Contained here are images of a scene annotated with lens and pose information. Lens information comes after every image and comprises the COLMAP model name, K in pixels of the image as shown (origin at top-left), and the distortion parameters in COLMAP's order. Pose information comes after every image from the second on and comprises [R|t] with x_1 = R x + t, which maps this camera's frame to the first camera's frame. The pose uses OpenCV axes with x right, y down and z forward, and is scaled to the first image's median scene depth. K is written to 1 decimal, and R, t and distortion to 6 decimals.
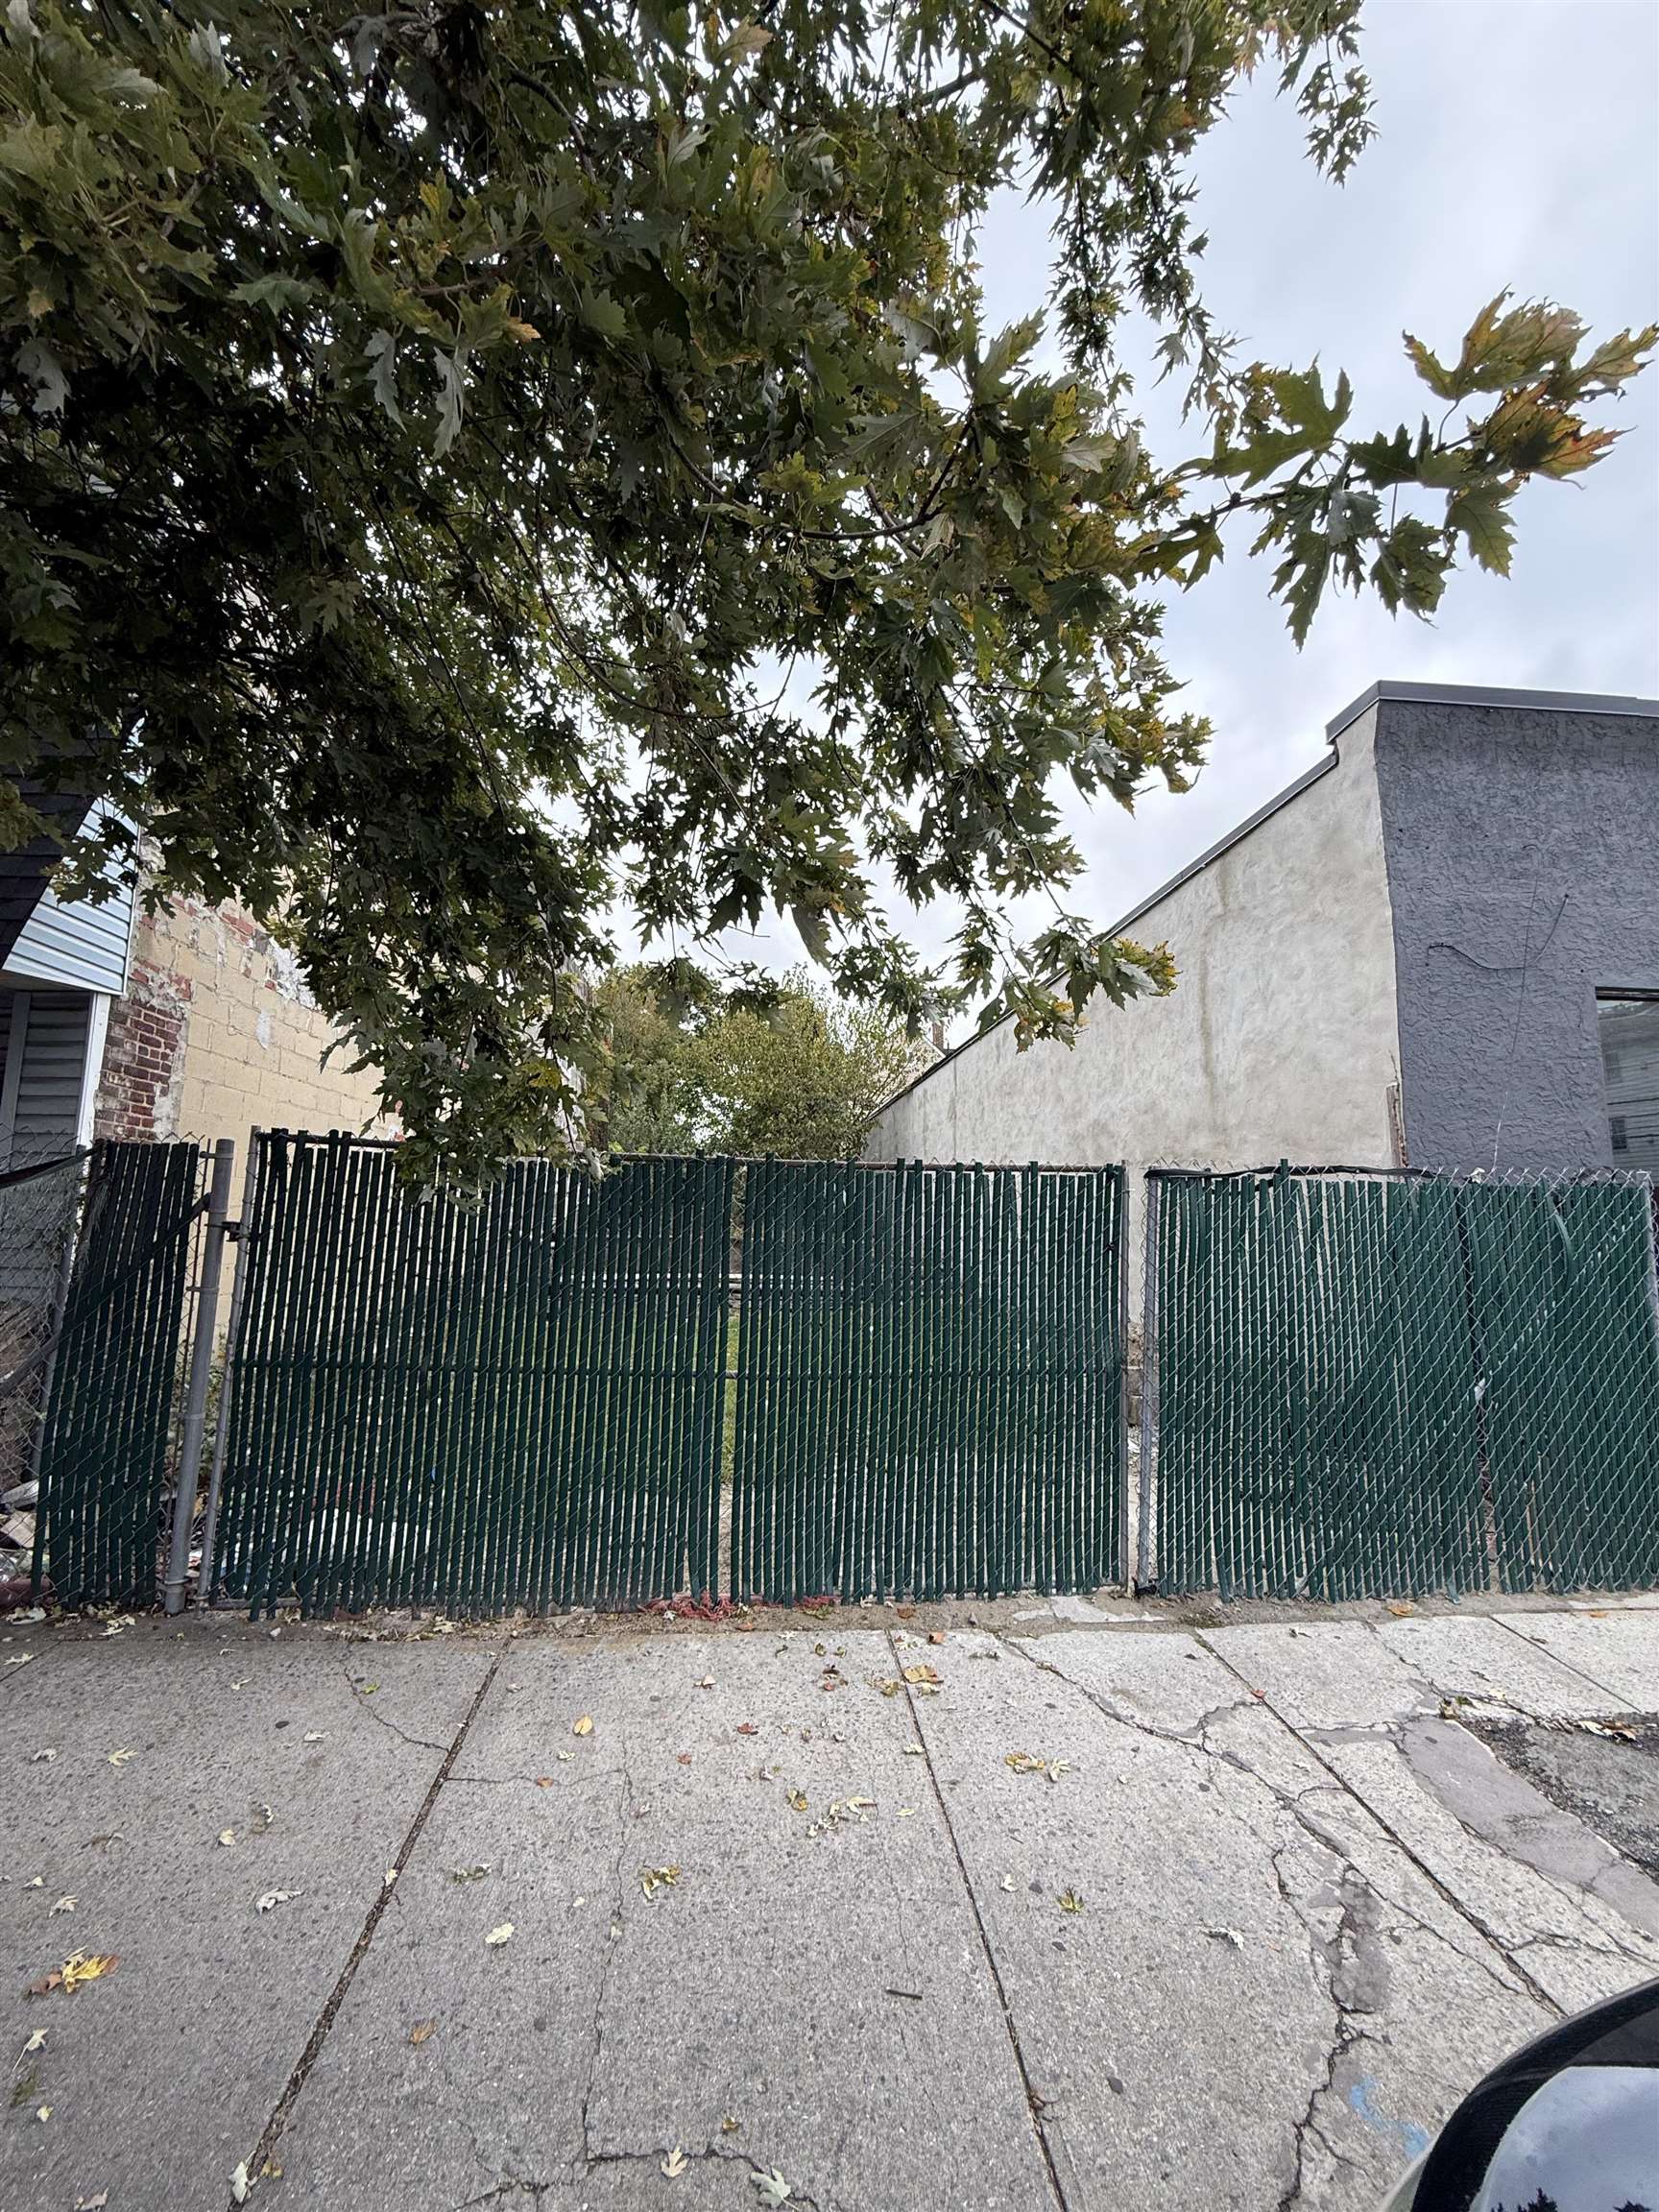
lens RADIAL K [[889.7, 0, 823.7], [0, 889.7, 1106.0], [0, 0, 1]] dist [-0.001516, -0.000256]
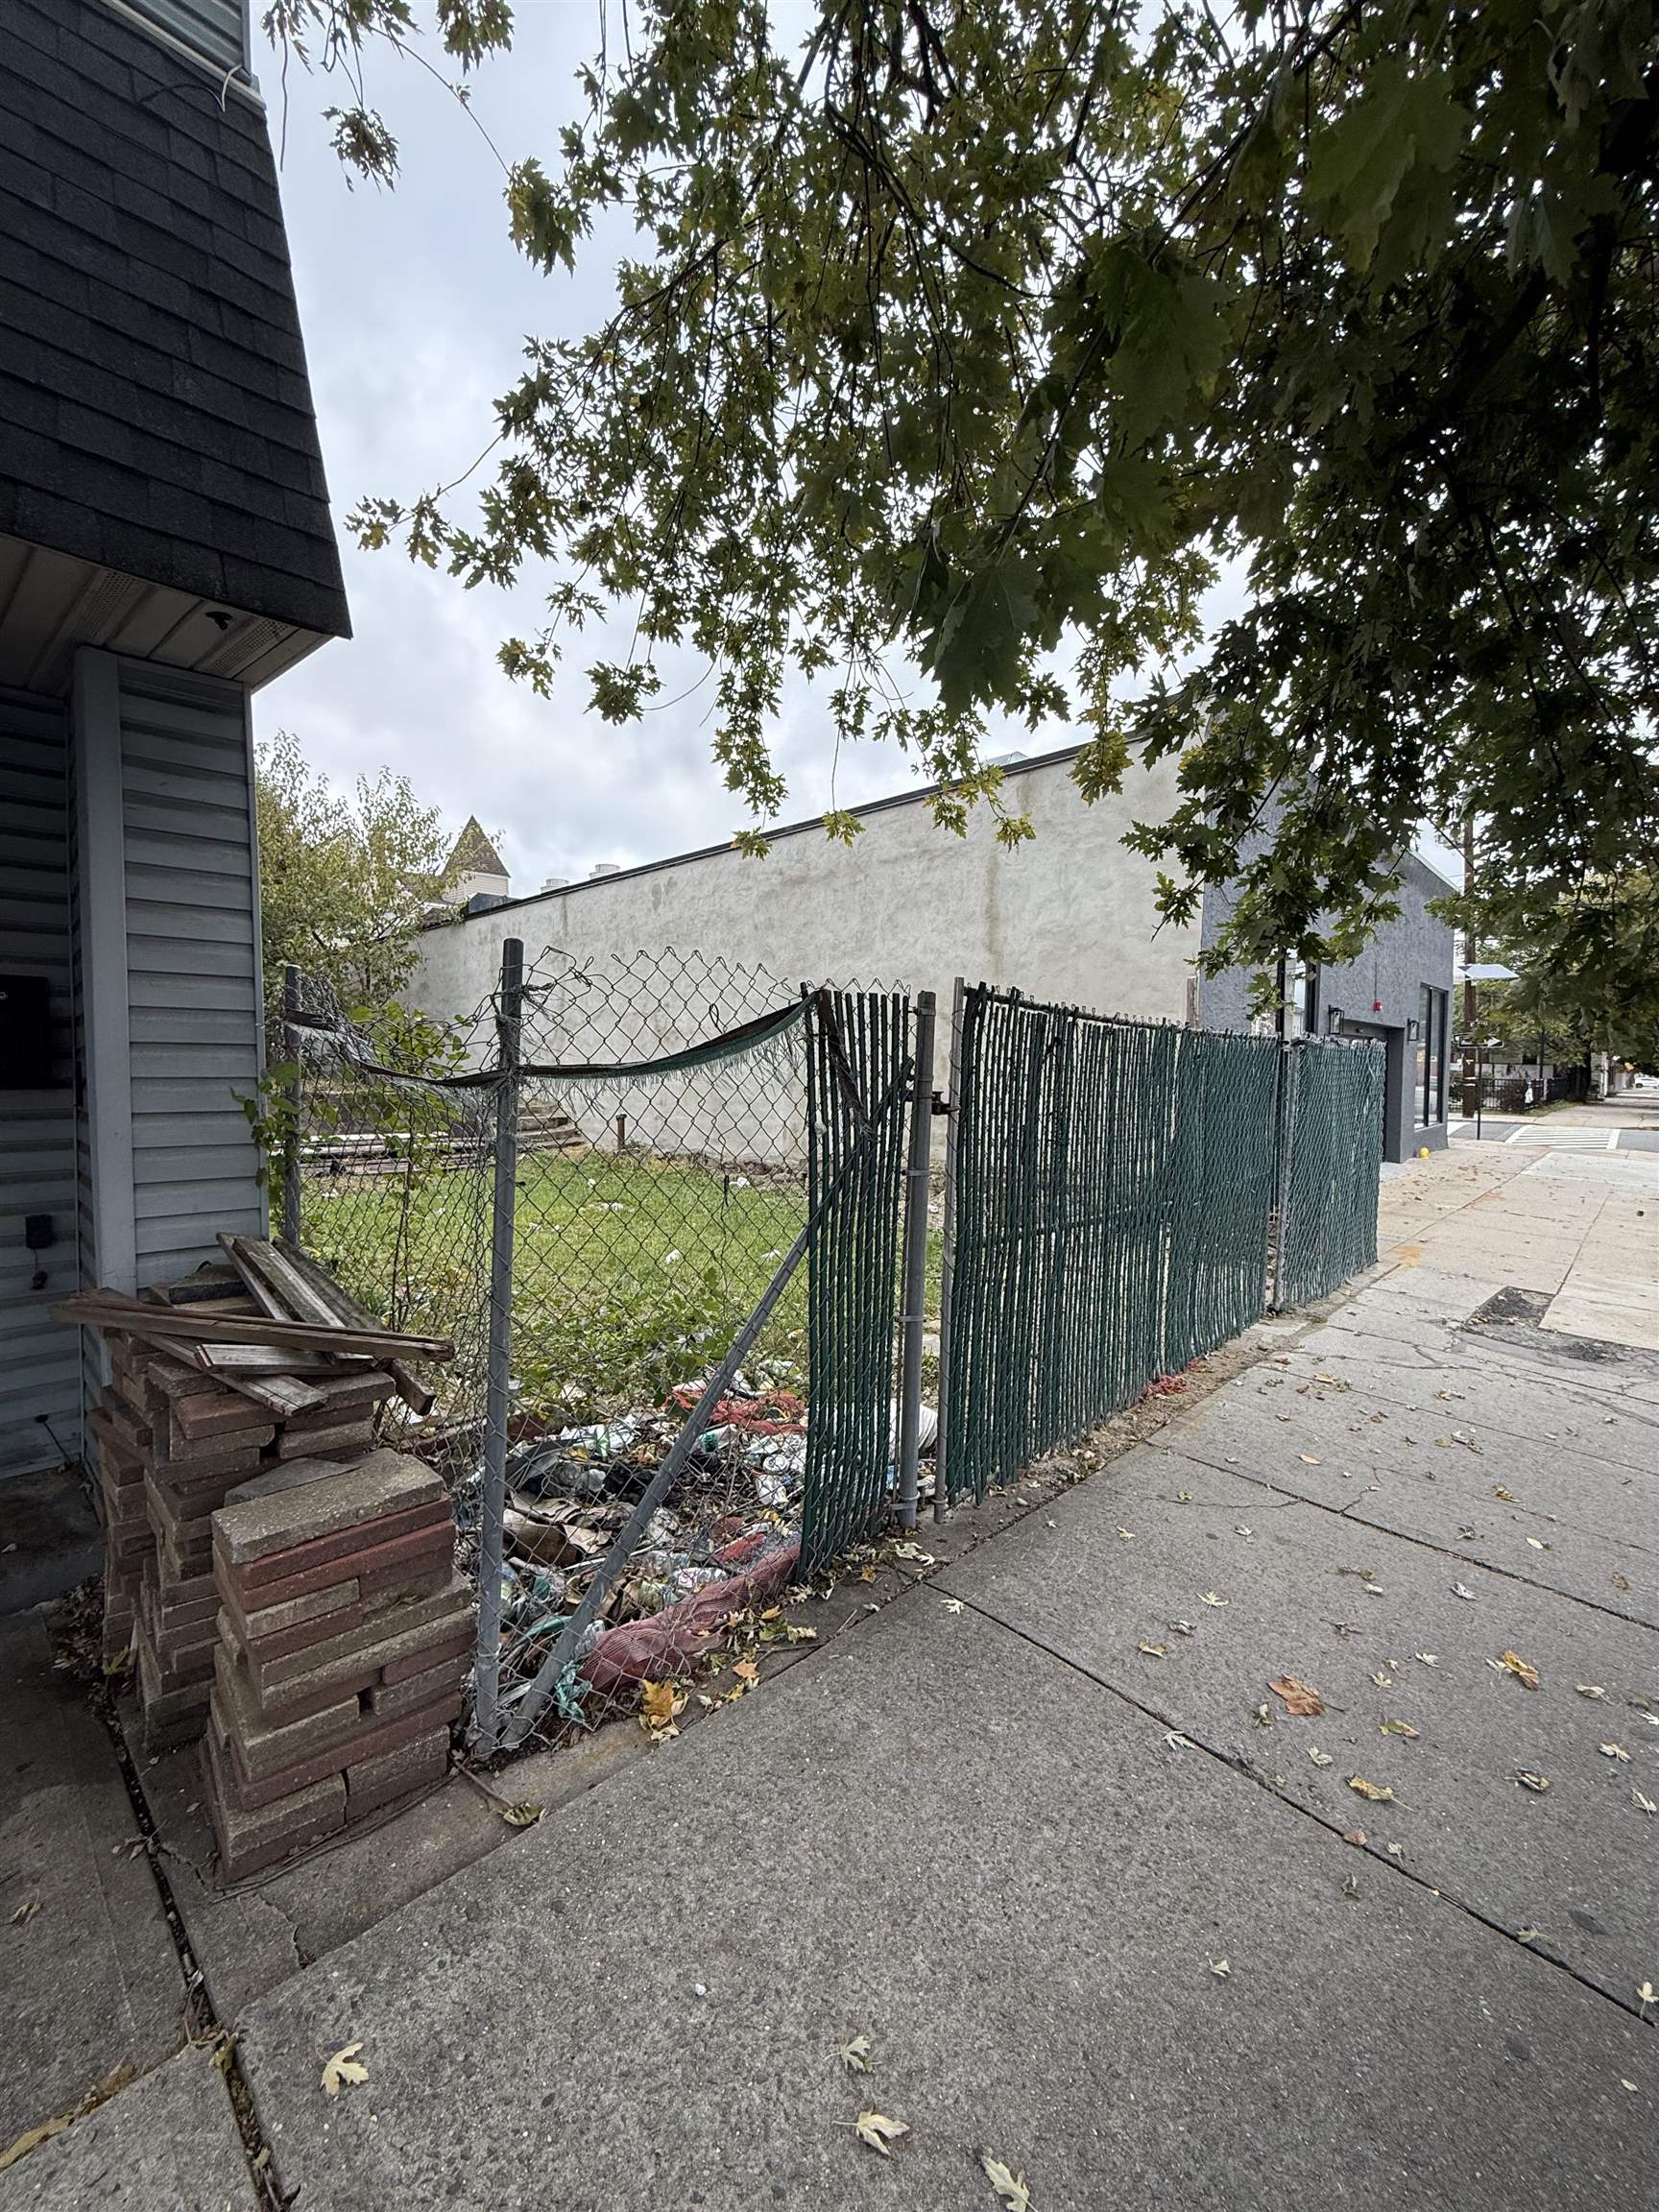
lens RADIAL K [[889.7, 0, 825.1], [0, 889.7, 1107.1], [0, 0, 1]] dist [-0.001516, -0.000256]
pose [[0.764551, -0.042535, 0.643159, -1.376893], [-0.070423, 0.986334, 0.148947, 0.024763], [-0.640705, -0.159171, 0.751107, 0.456160]]
